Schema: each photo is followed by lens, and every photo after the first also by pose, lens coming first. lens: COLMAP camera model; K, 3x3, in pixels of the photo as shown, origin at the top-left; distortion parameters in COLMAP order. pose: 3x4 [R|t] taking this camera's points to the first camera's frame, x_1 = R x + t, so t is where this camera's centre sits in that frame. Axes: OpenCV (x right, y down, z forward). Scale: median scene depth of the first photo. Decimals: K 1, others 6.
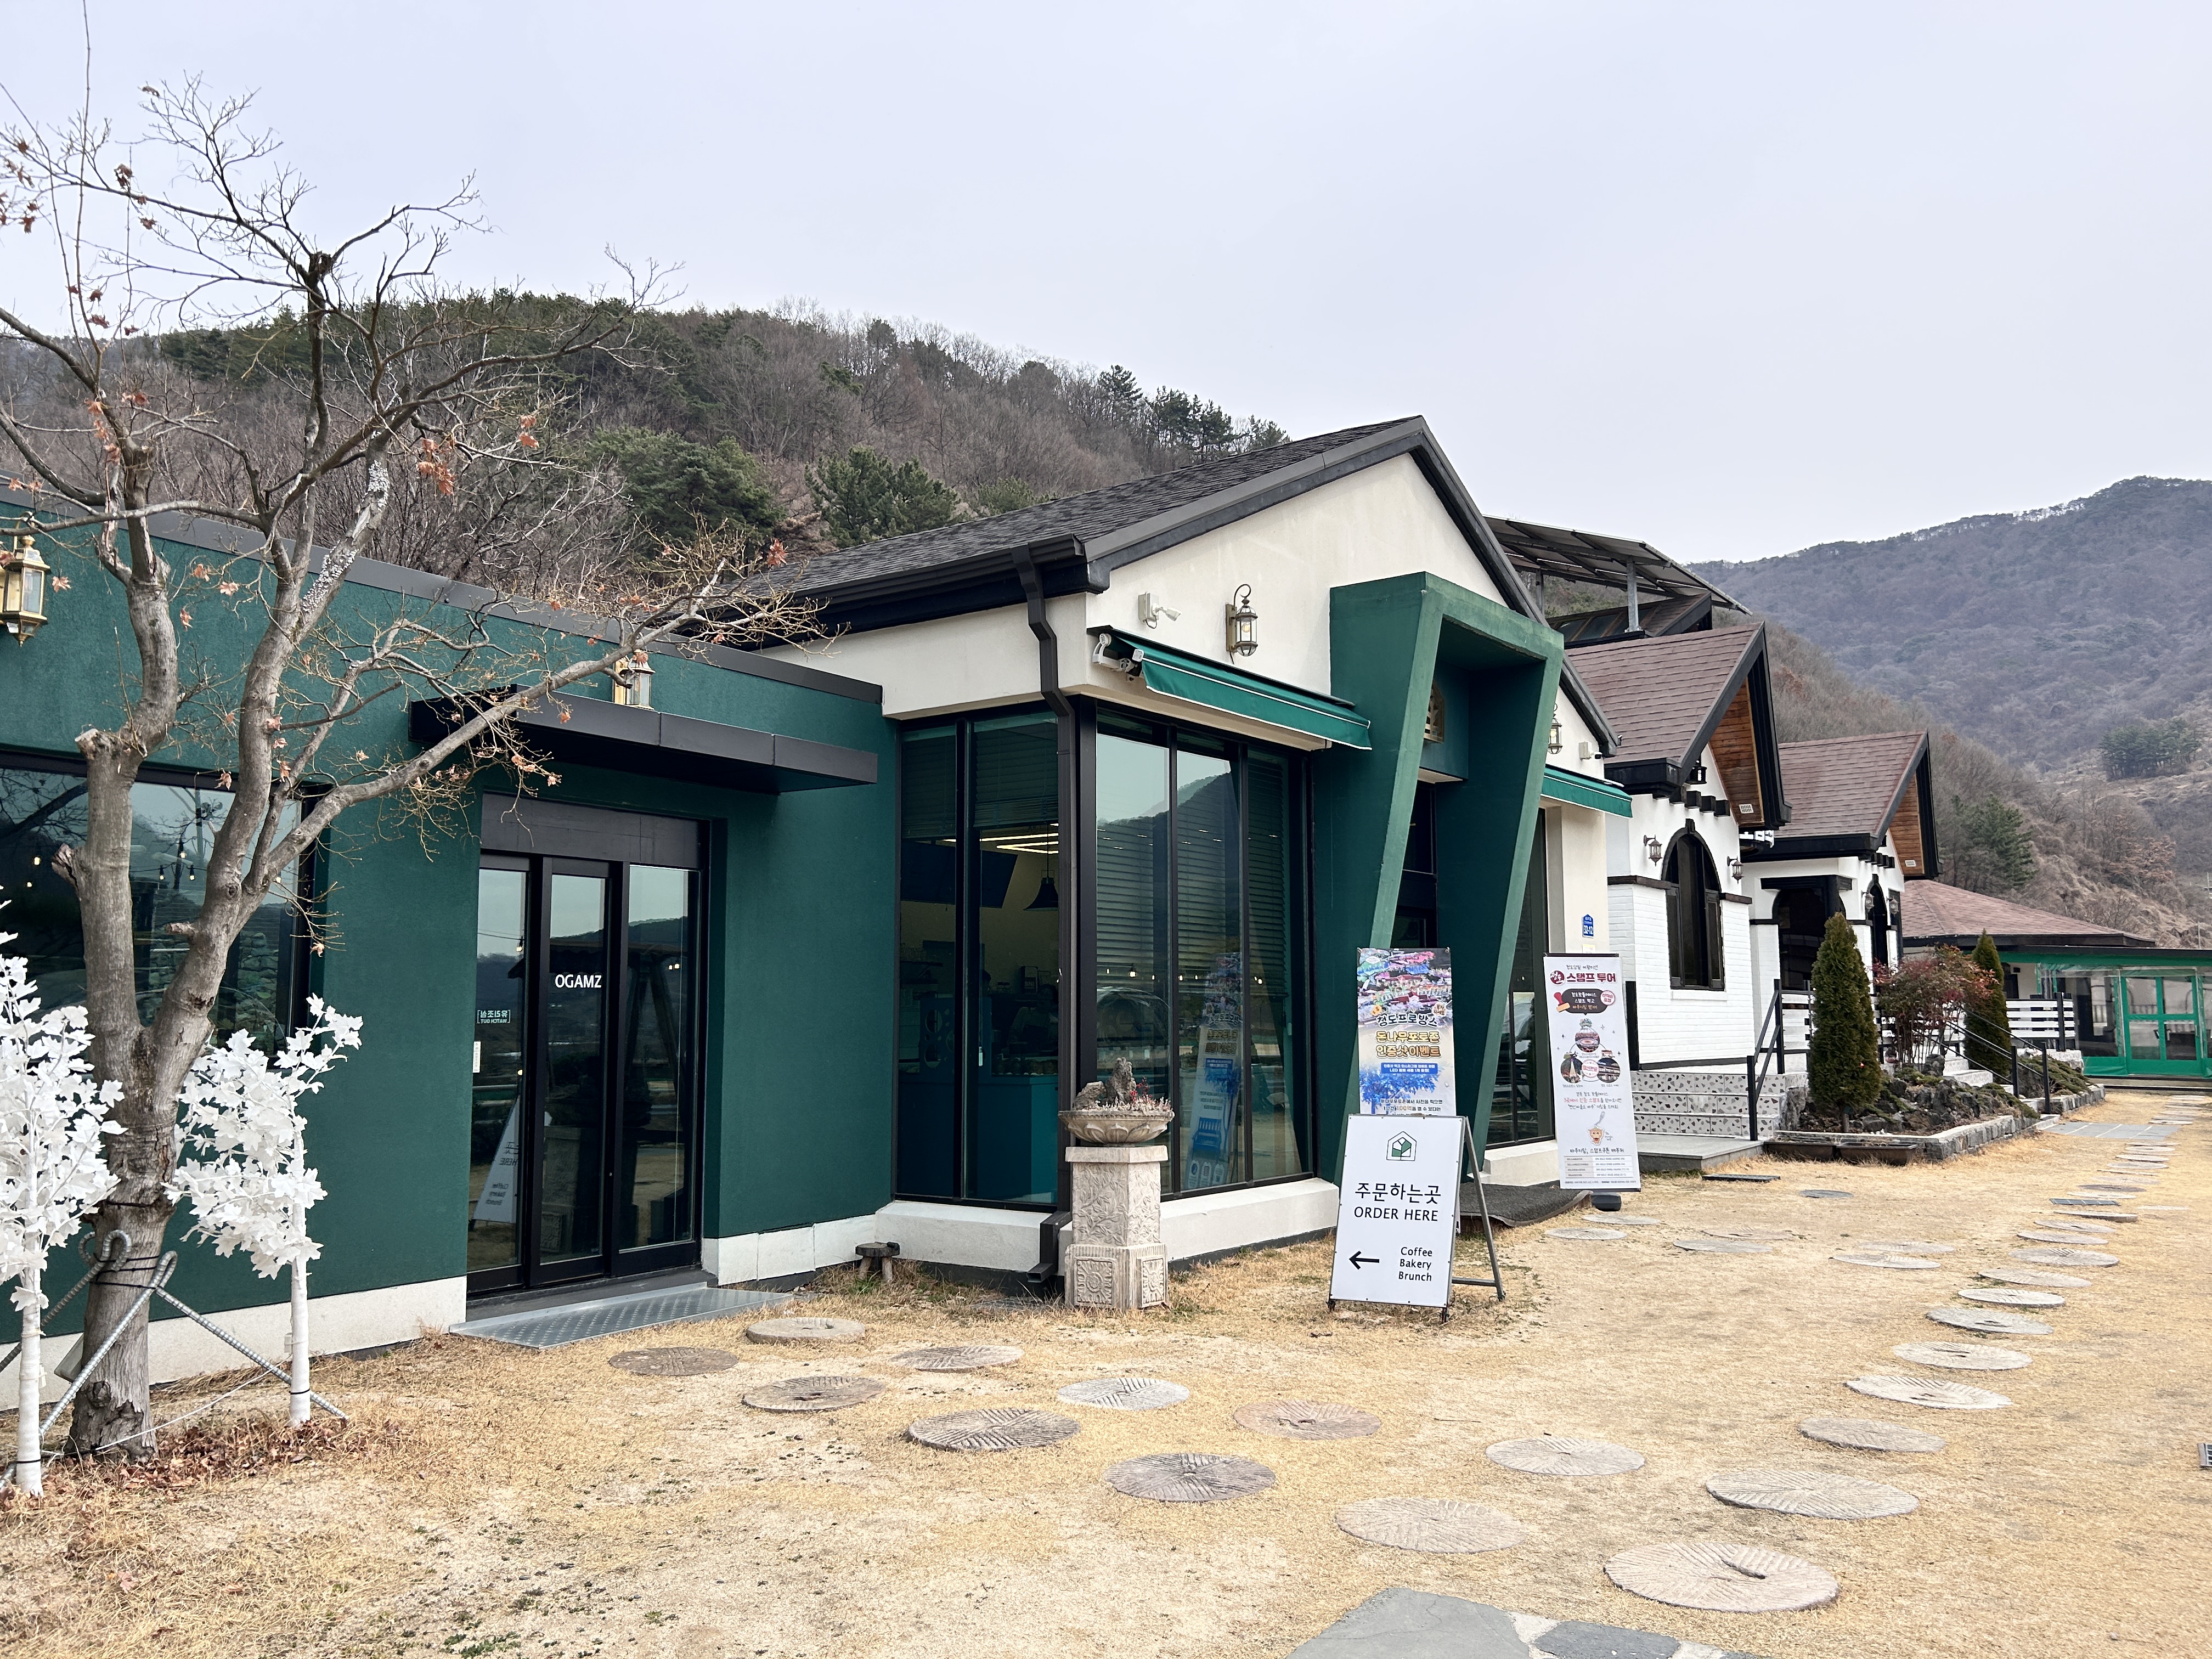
lens RADIAL K [[1666.8, 0, 1112.3], [0, 1666.8, 843.9], [0, 0, 1]] dist [0.045856, -0.048603]
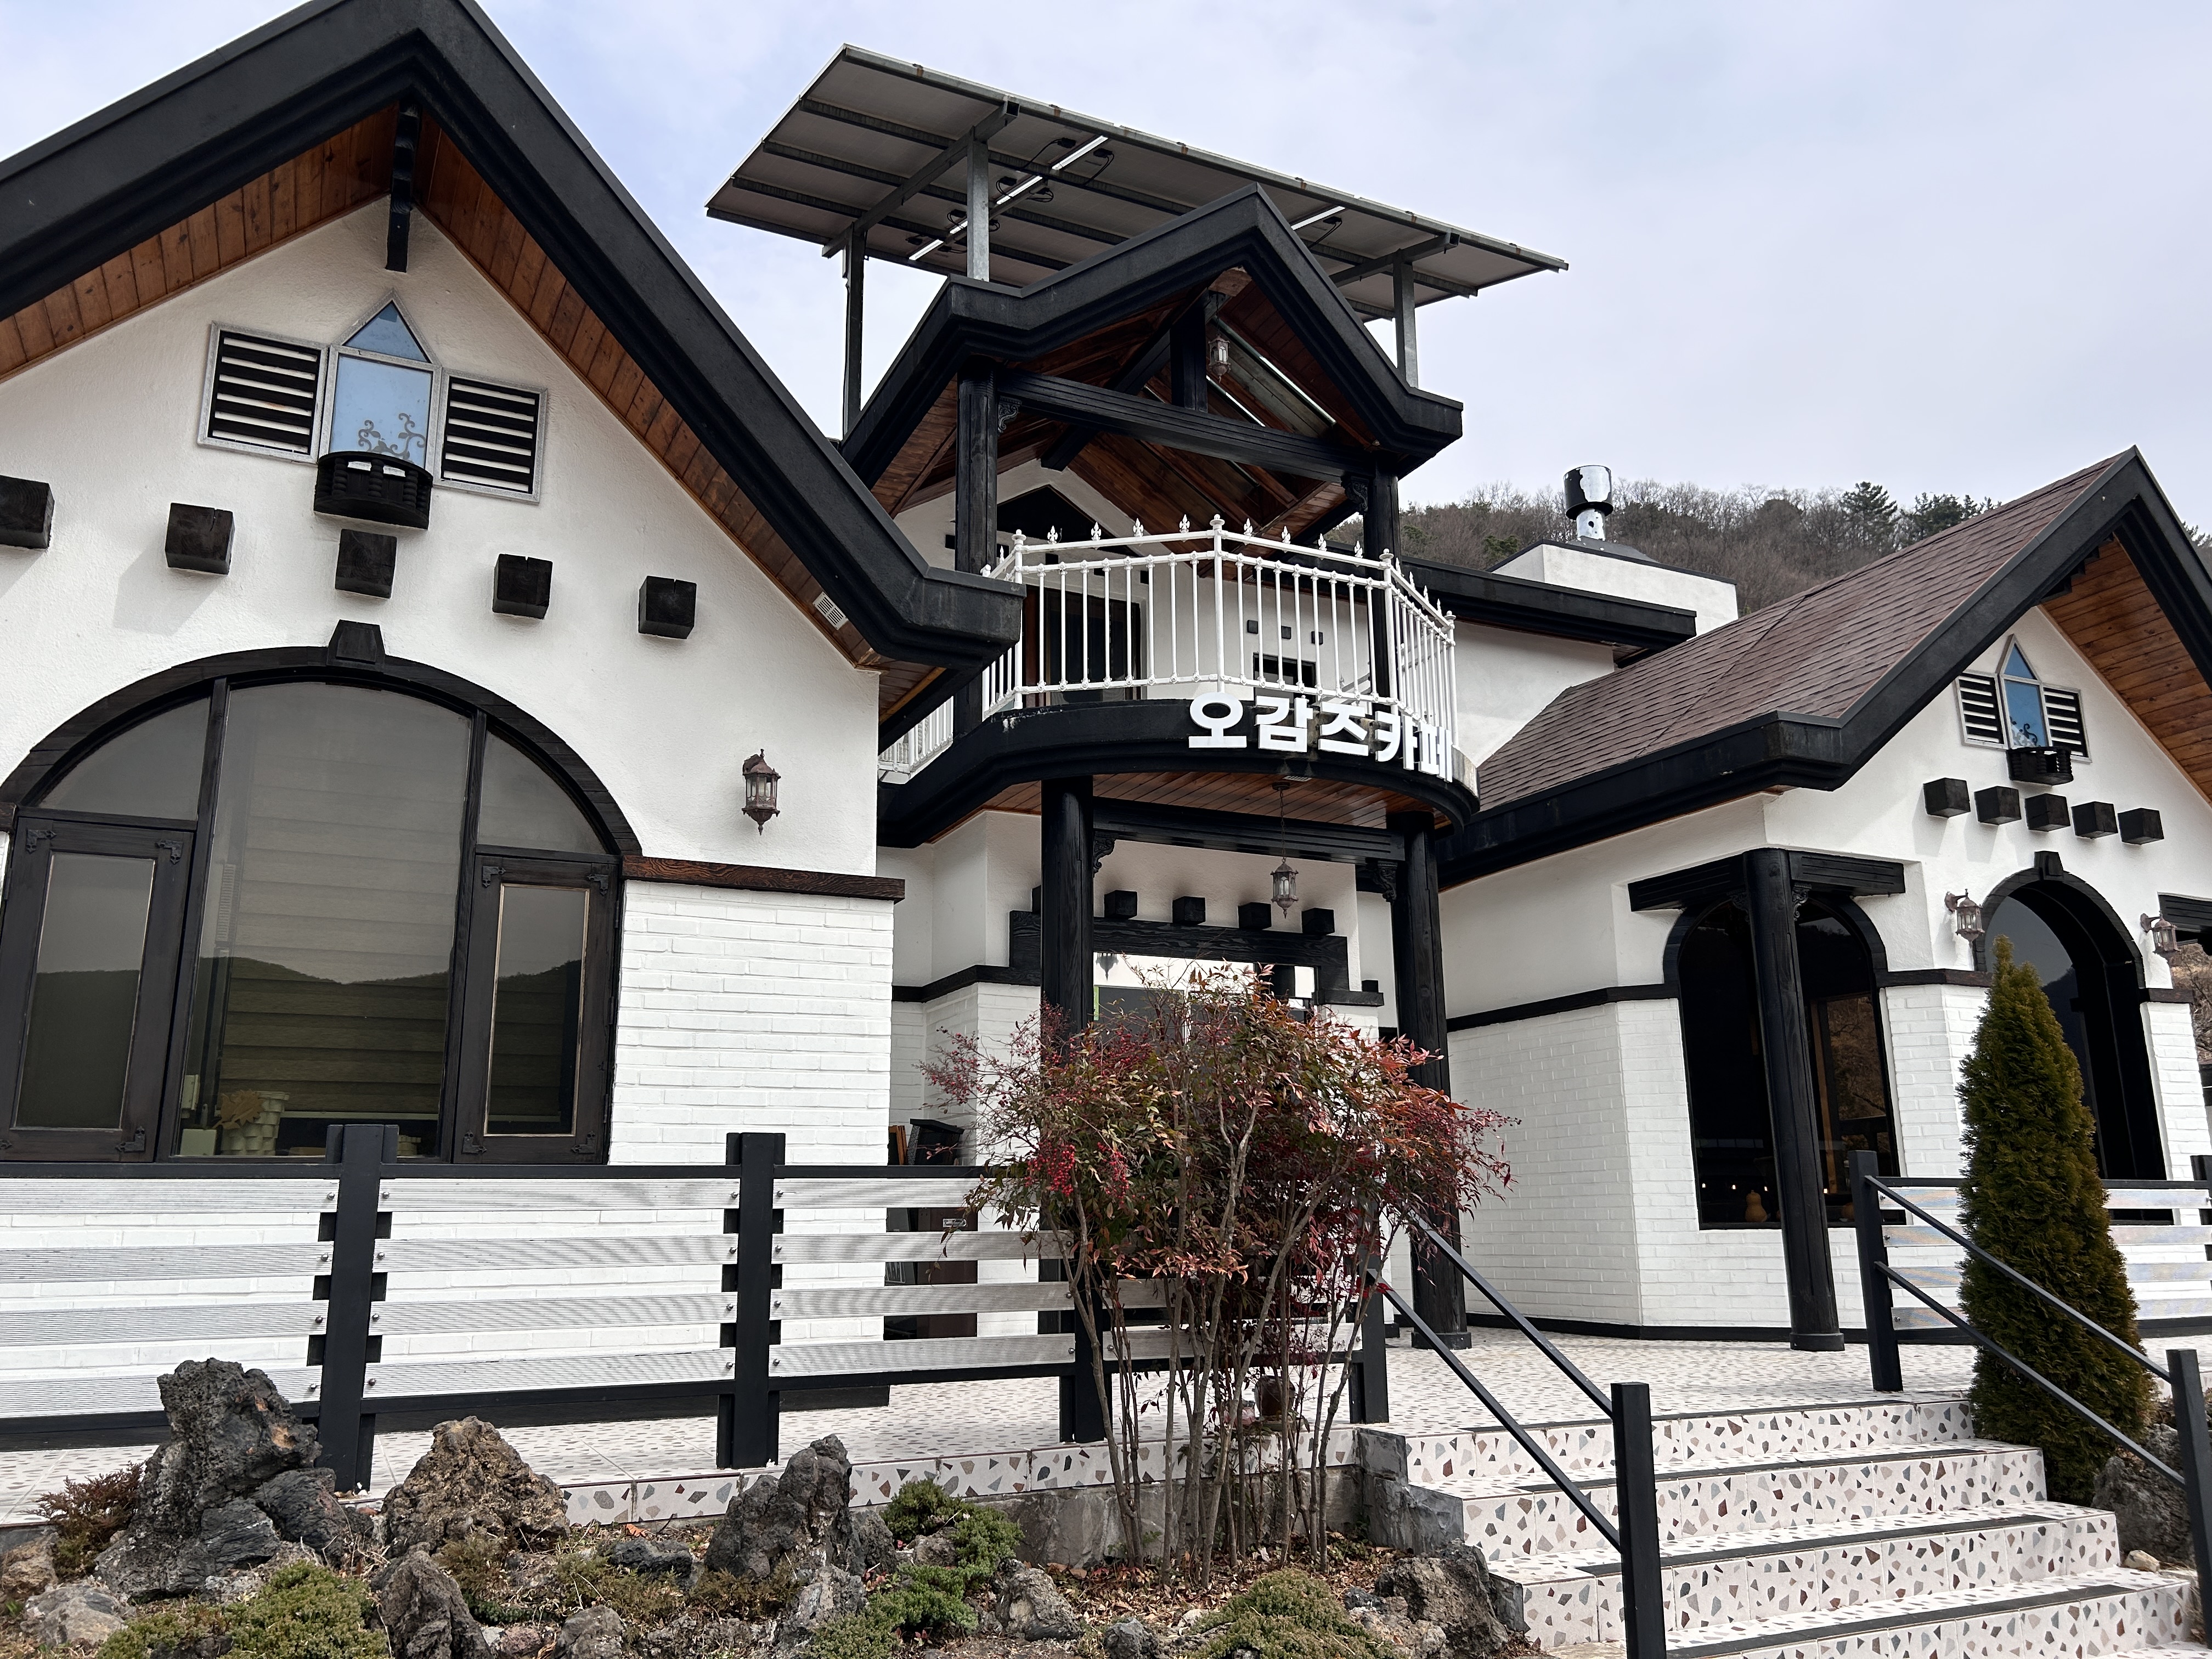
lens RADIAL K [[1666.8, 0, 1112.3], [0, 1666.8, 843.9], [0, 0, 1]] dist [0.045856, -0.048603]
pose [[0.857969, -0.094359, -0.504961, 0.088213], [0.021124, 0.988634, -0.148850, 0.012574], [0.513267, 0.117042, 0.850211, 0.106889]]
